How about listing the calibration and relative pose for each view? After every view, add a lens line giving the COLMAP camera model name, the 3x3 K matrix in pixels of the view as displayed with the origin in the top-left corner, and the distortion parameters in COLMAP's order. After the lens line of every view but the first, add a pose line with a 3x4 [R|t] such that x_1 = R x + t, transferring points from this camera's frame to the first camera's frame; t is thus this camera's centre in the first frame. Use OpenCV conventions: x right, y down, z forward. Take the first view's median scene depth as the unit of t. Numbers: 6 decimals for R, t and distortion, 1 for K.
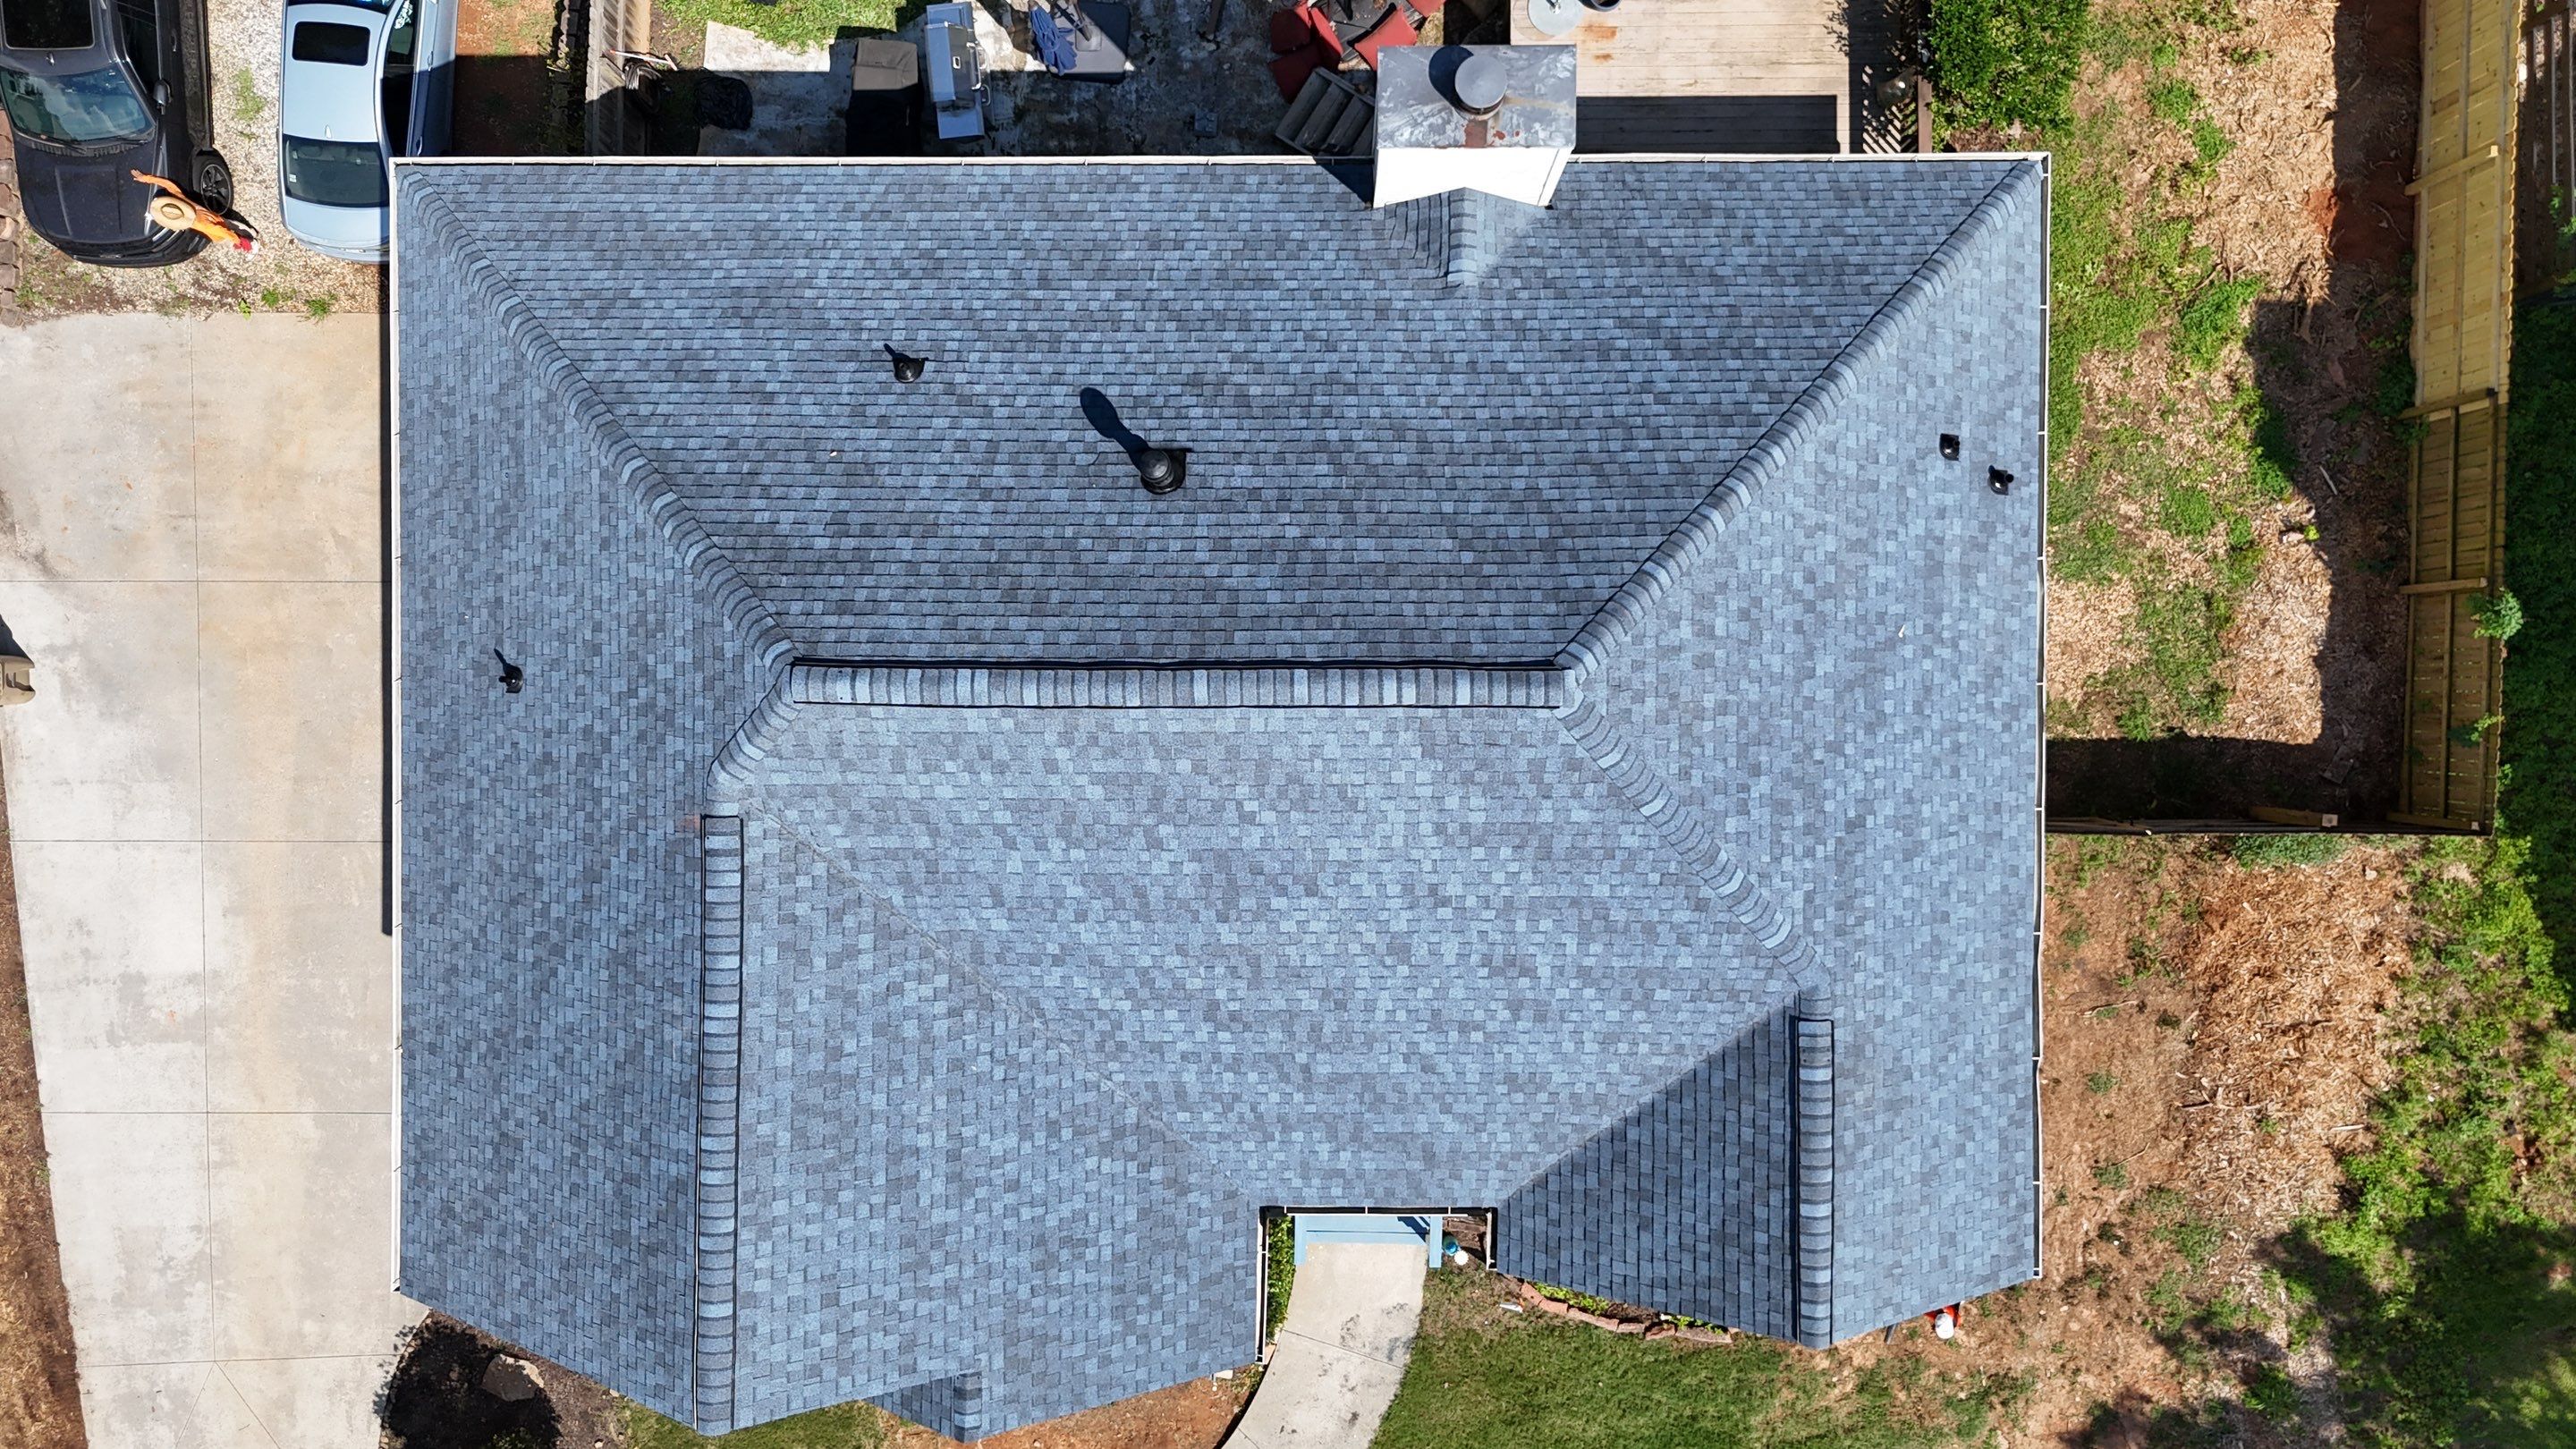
lens RADIAL K [[1904.7, 0, 1289.1], [0, 1904.7, 717.7], [0, 0, 1]] dist [0.073175, -0.074061]
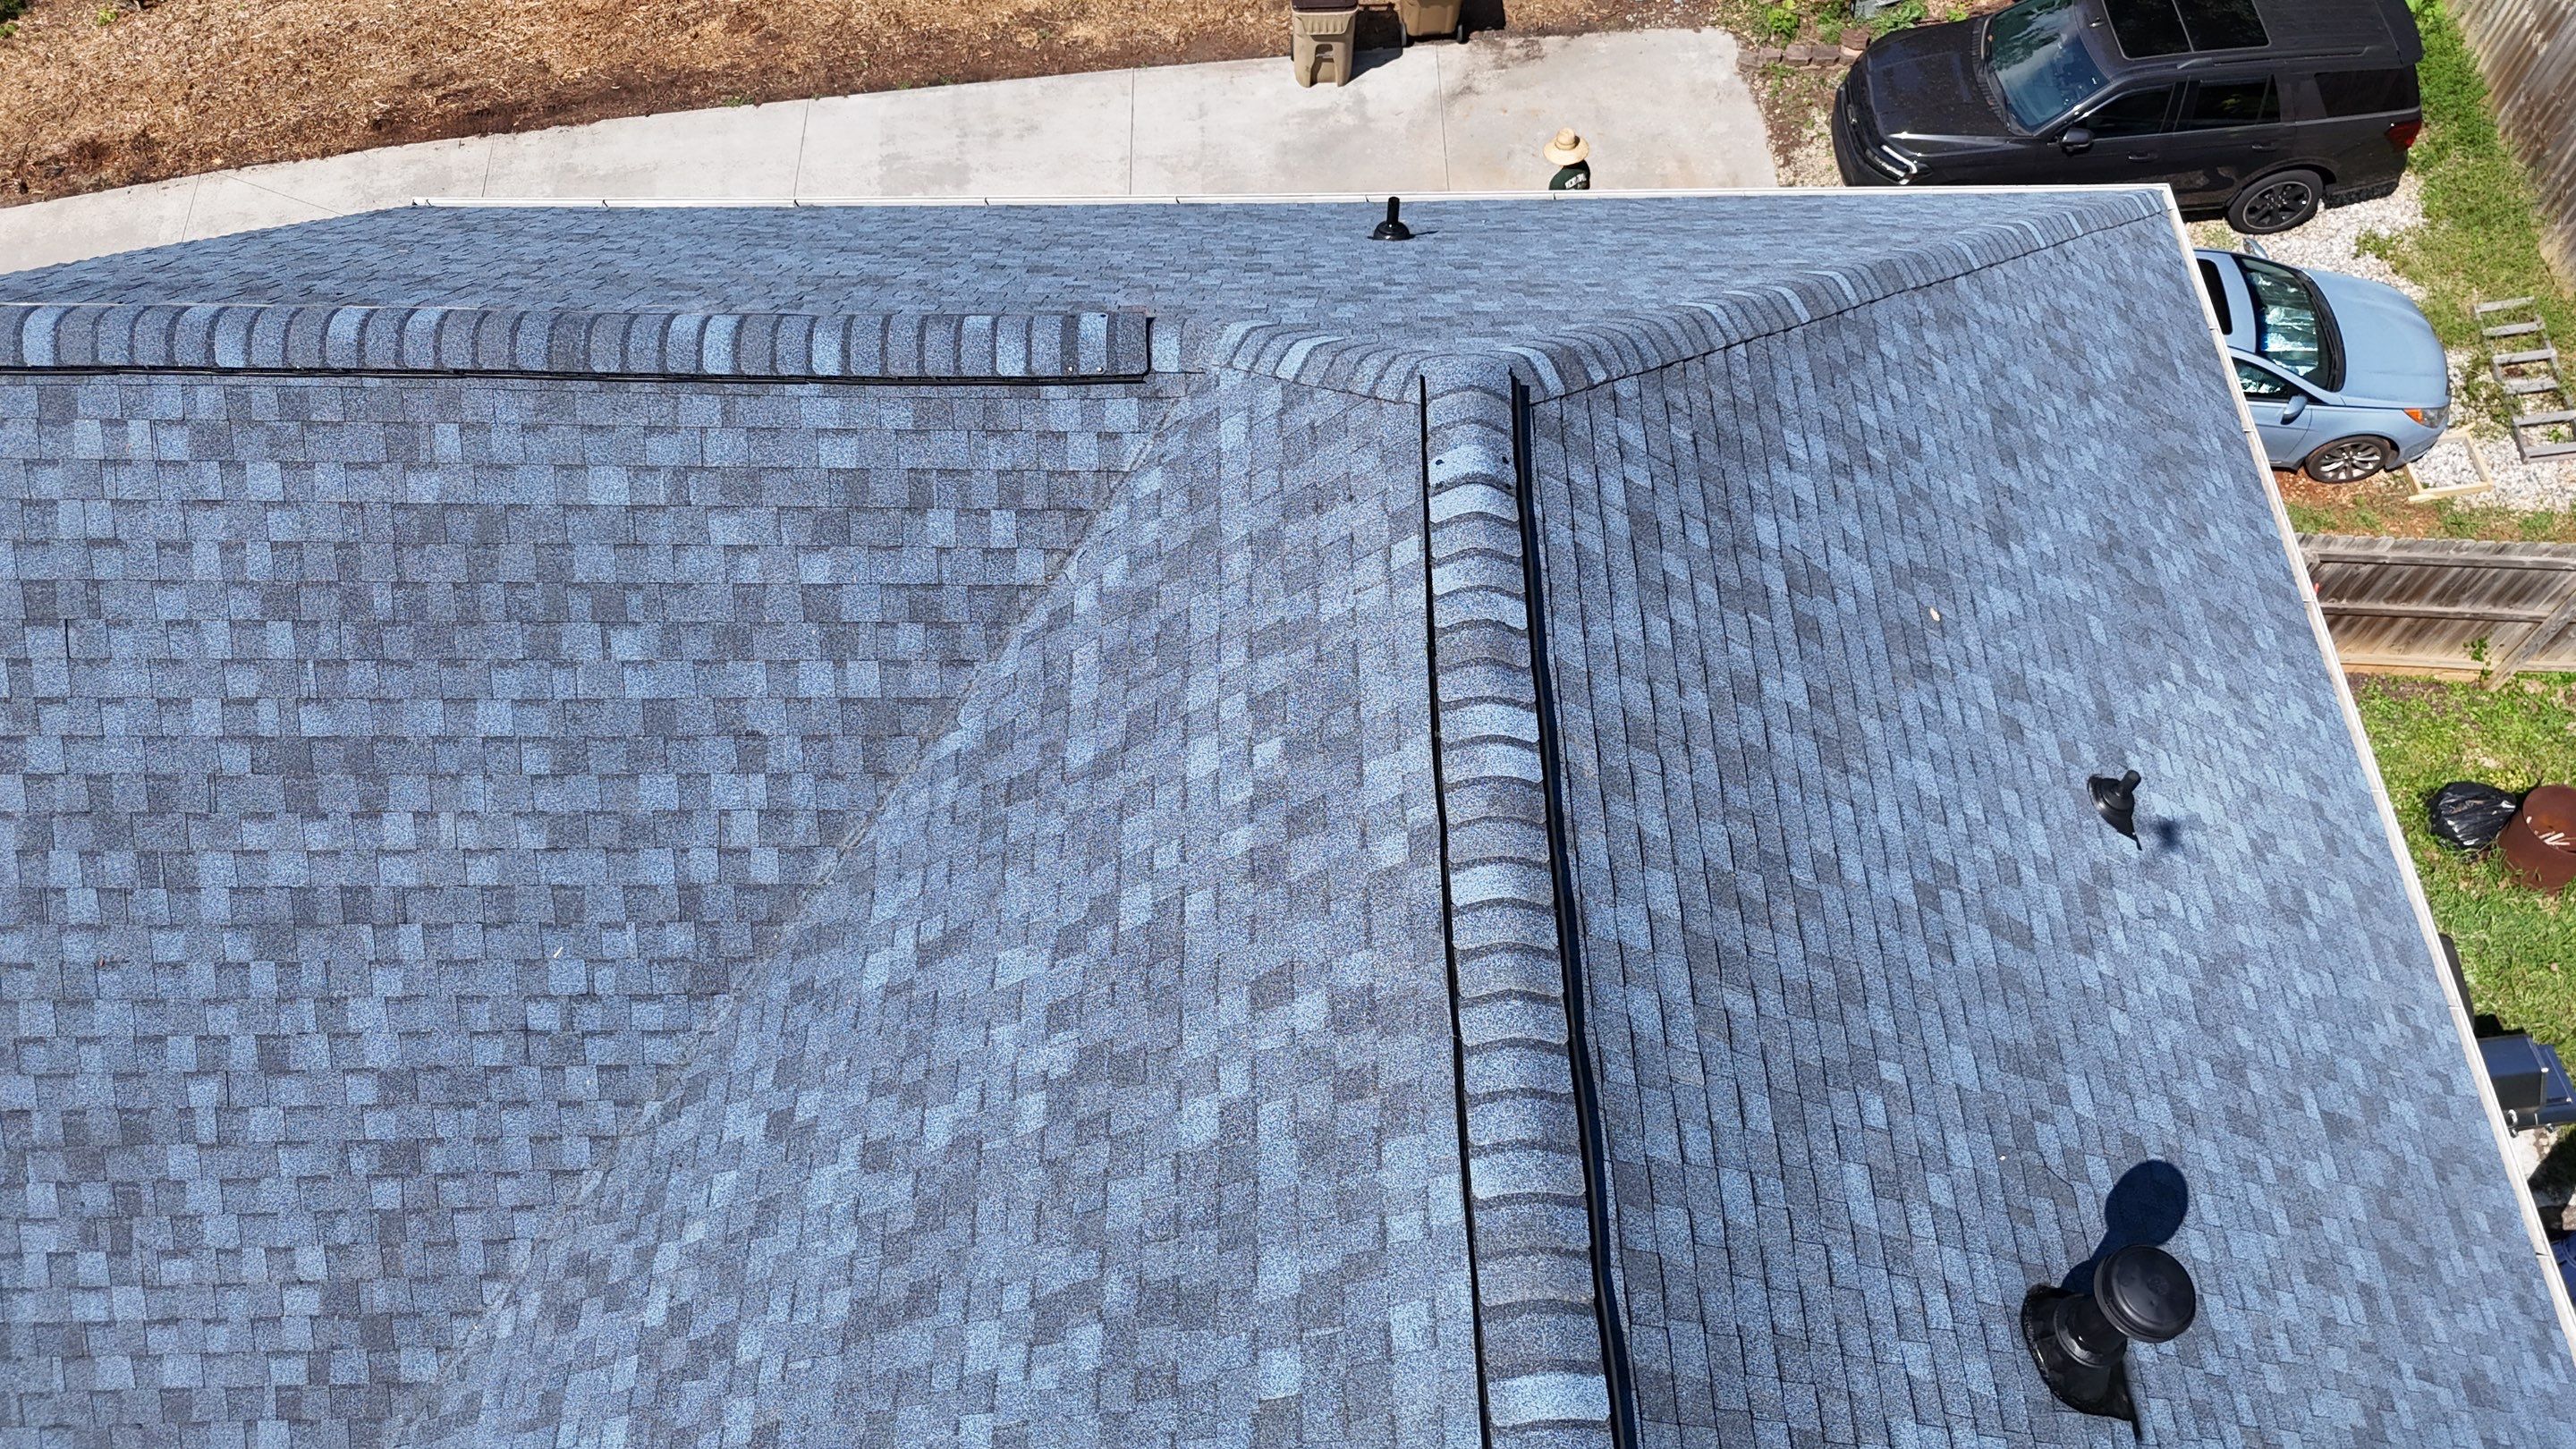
lens RADIAL K [[1904.7, 0, 1285.8], [0, 1904.7, 718.6], [0, 0, 1]] dist [0.073175, -0.074061]
pose [[0.020056, 0.869111, -0.494211, 0.008185], [-0.999682, 0.009860, -0.023229, 0.028078], [-0.015315, 0.494519, 0.869032, 0.596939]]
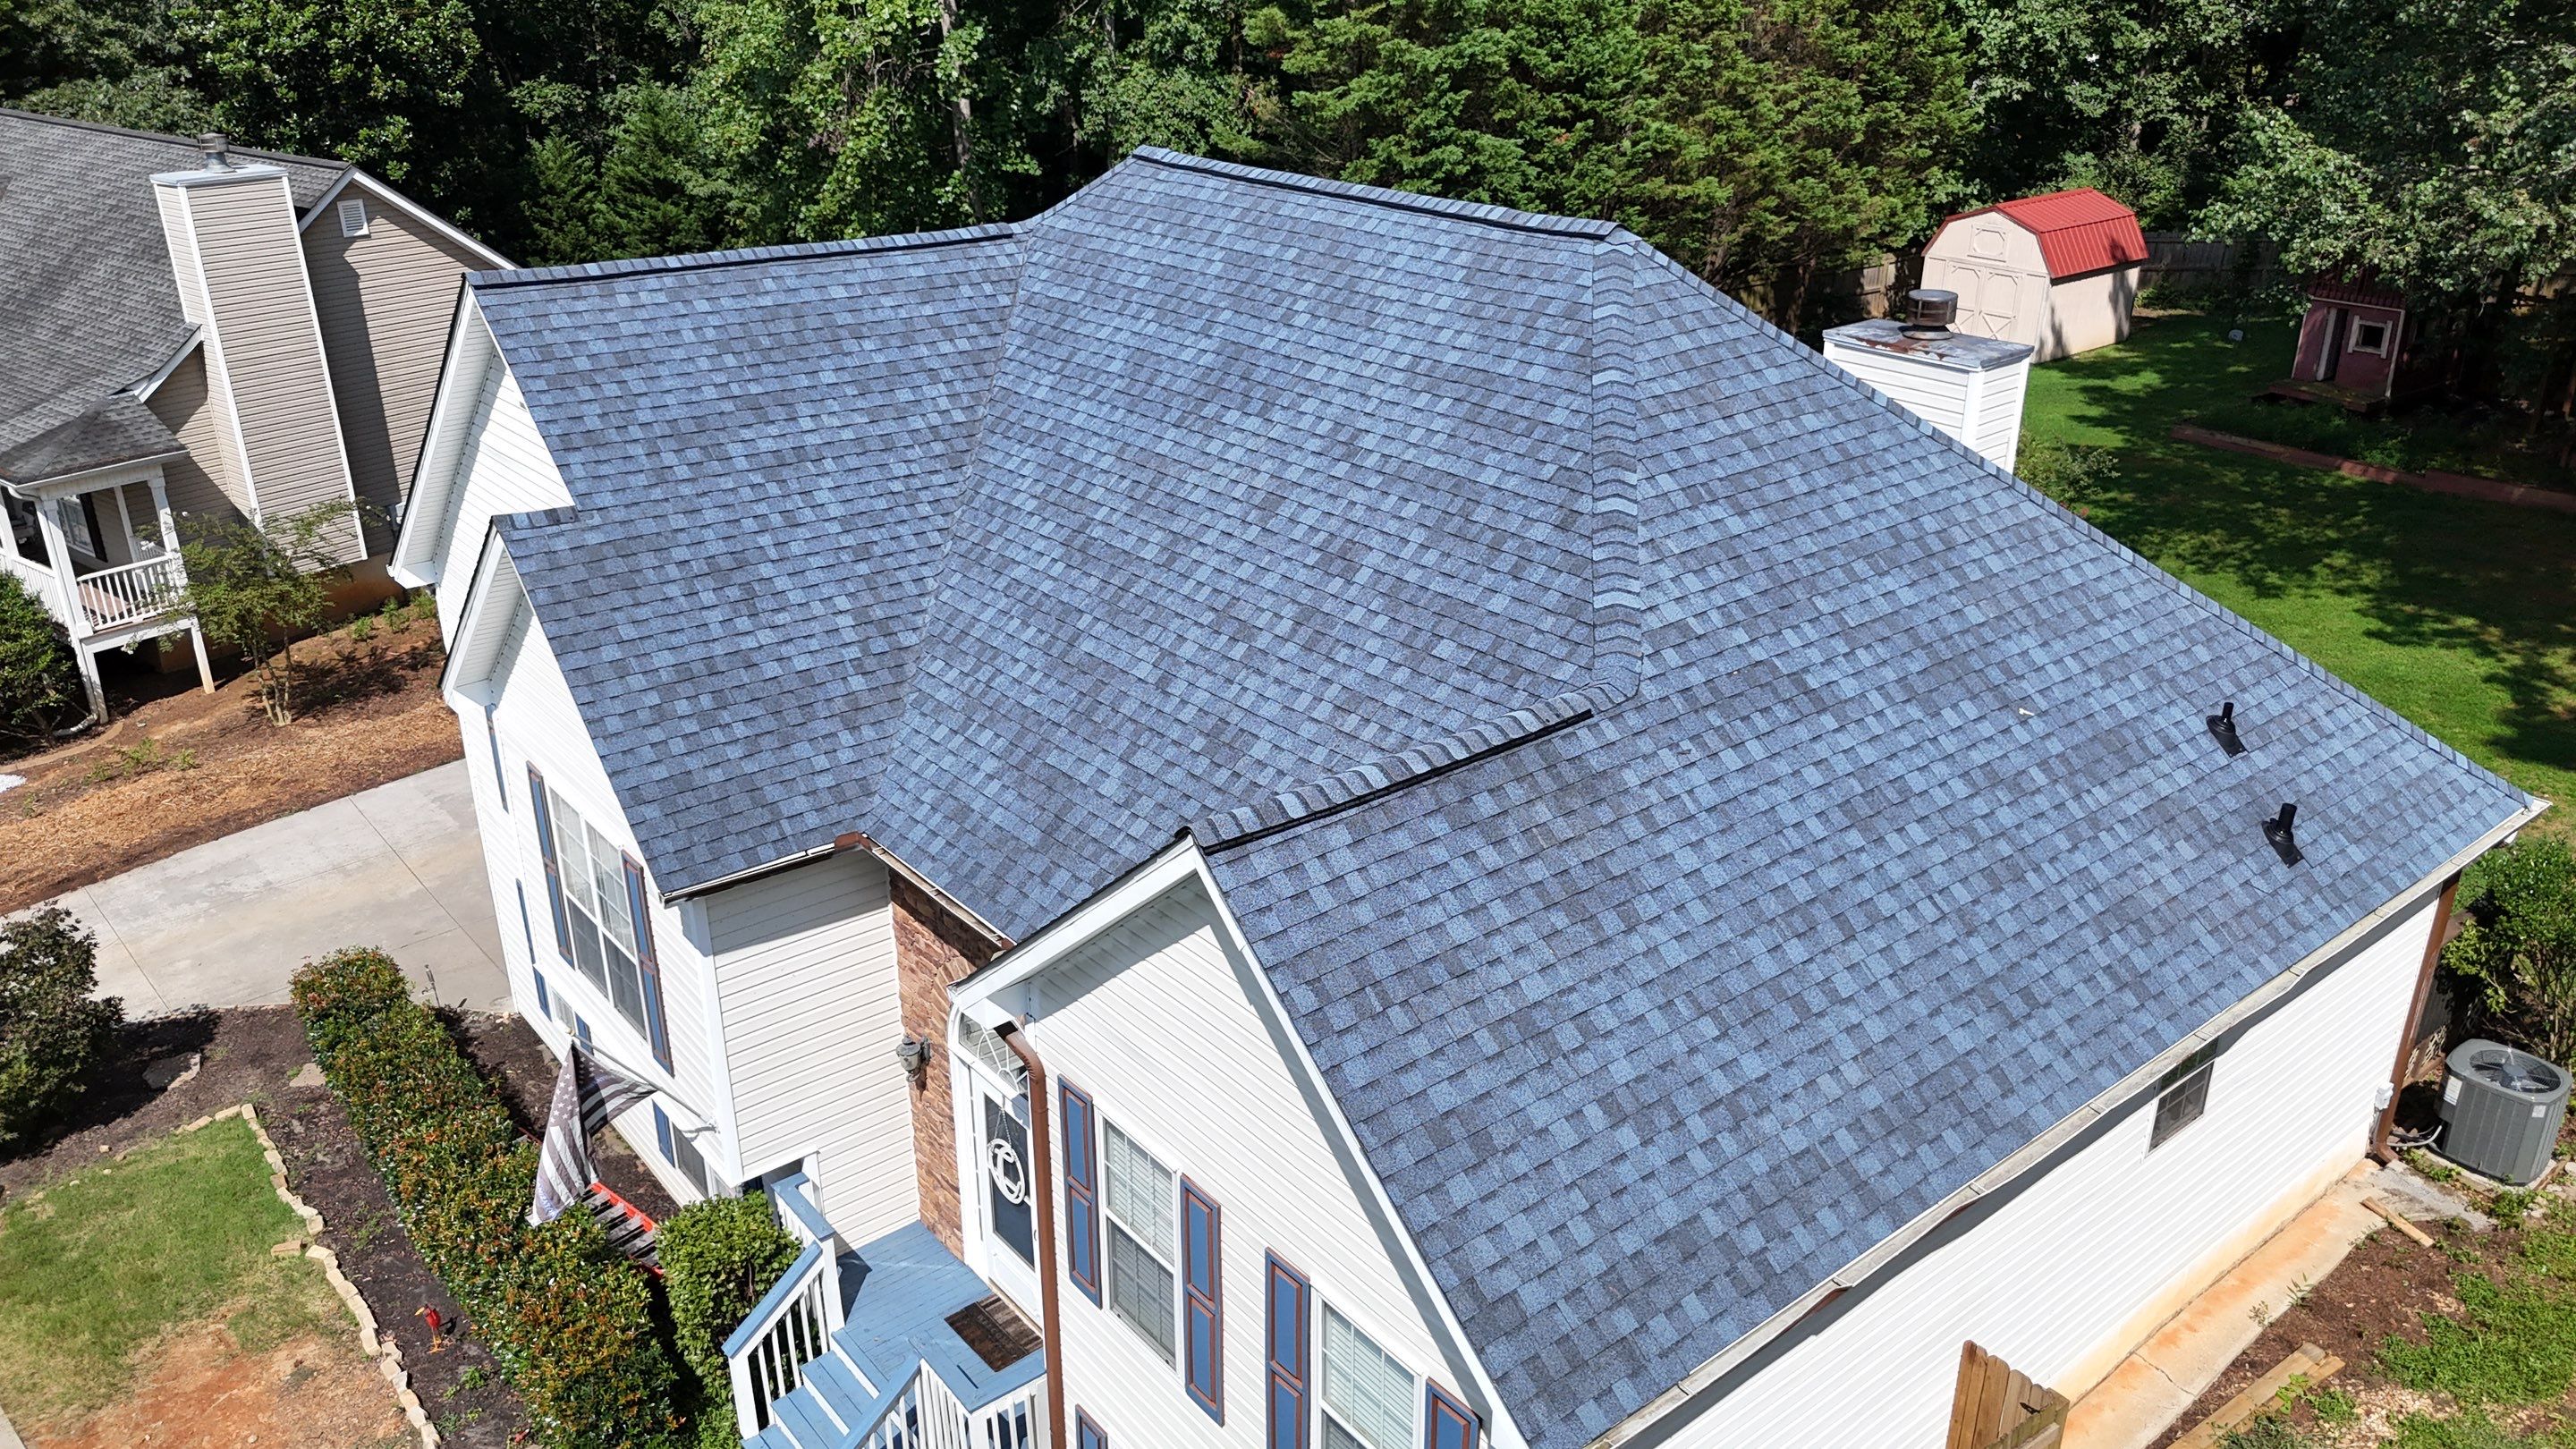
lens RADIAL K [[1904.7, 0, 1292.1], [0, 1904.7, 732.7], [0, 0, 1]] dist [0.073175, -0.074061]
pose [[0.634555, 0.334370, -0.696805, 0.677668], [-0.772426, 0.243539, -0.586555, 0.626387], [-0.026427, 0.910431, 0.412815, 0.730065]]
